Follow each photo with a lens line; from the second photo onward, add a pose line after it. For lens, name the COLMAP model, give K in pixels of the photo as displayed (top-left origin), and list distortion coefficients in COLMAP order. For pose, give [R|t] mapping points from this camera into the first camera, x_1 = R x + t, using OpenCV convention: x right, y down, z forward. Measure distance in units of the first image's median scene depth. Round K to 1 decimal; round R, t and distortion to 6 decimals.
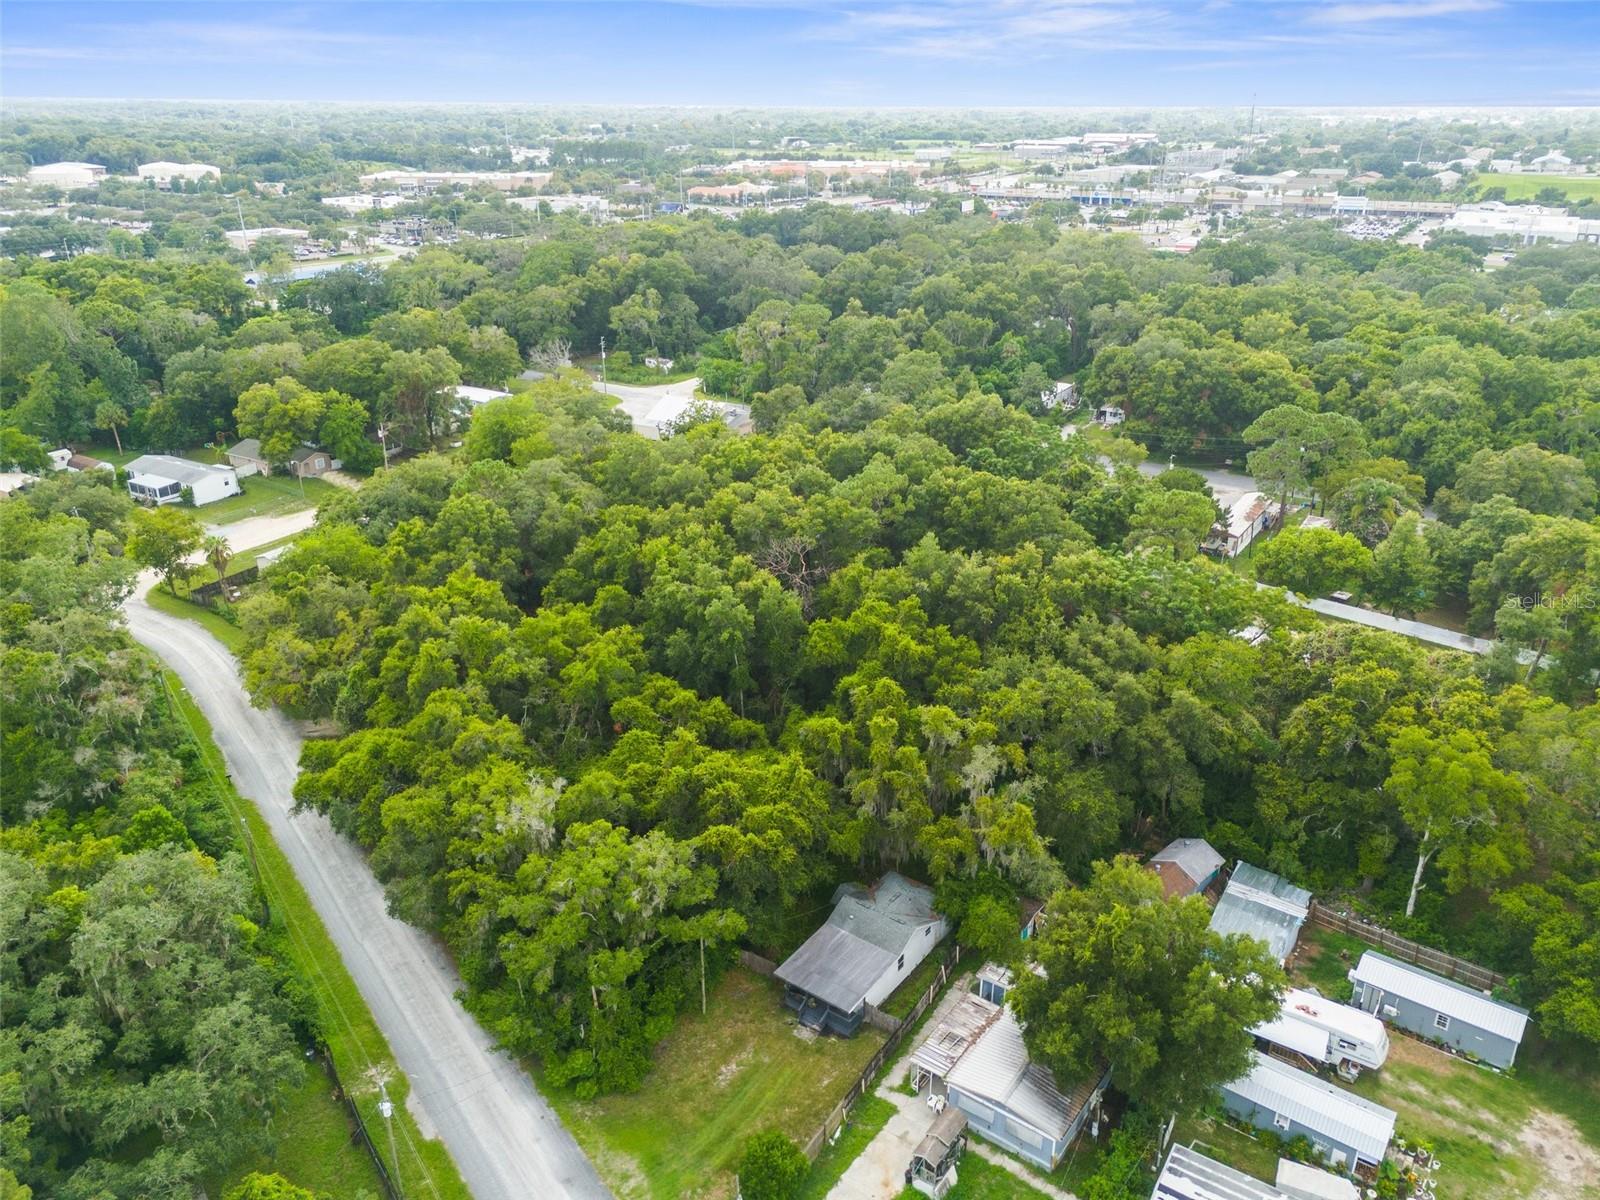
lens RADIAL K [[1147.8, 0, 800.0], [0, 1147.8, 600.0], [0, 0, 1]] dist [0.045871, -0.025668]
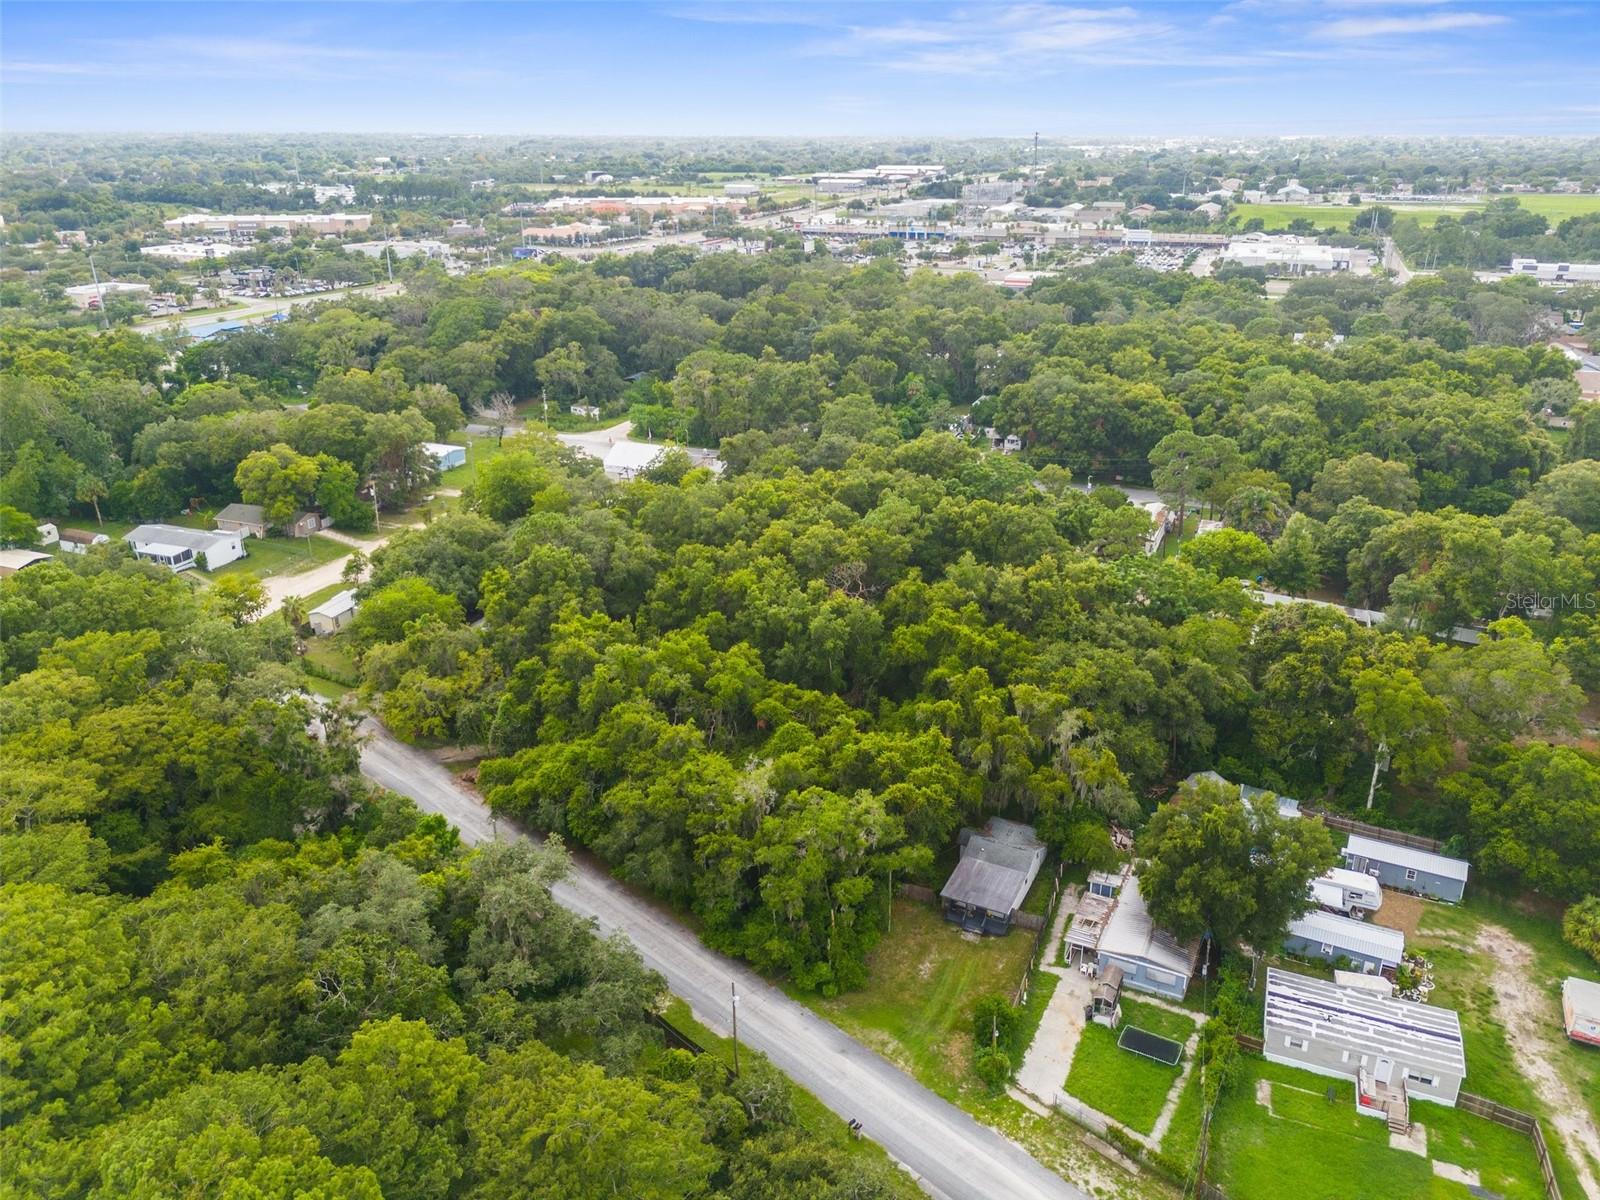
lens RADIAL K [[1147.8, 0, 800.0], [0, 1147.8, 600.0], [0, 0, 1]] dist [0.045871, -0.025668]
pose [[0.985443, -0.067355, 0.156095, -0.160621], [0.070713, 0.997367, -0.016054, 0.000303], [-0.154603, 0.026858, 0.987612, -0.121211]]
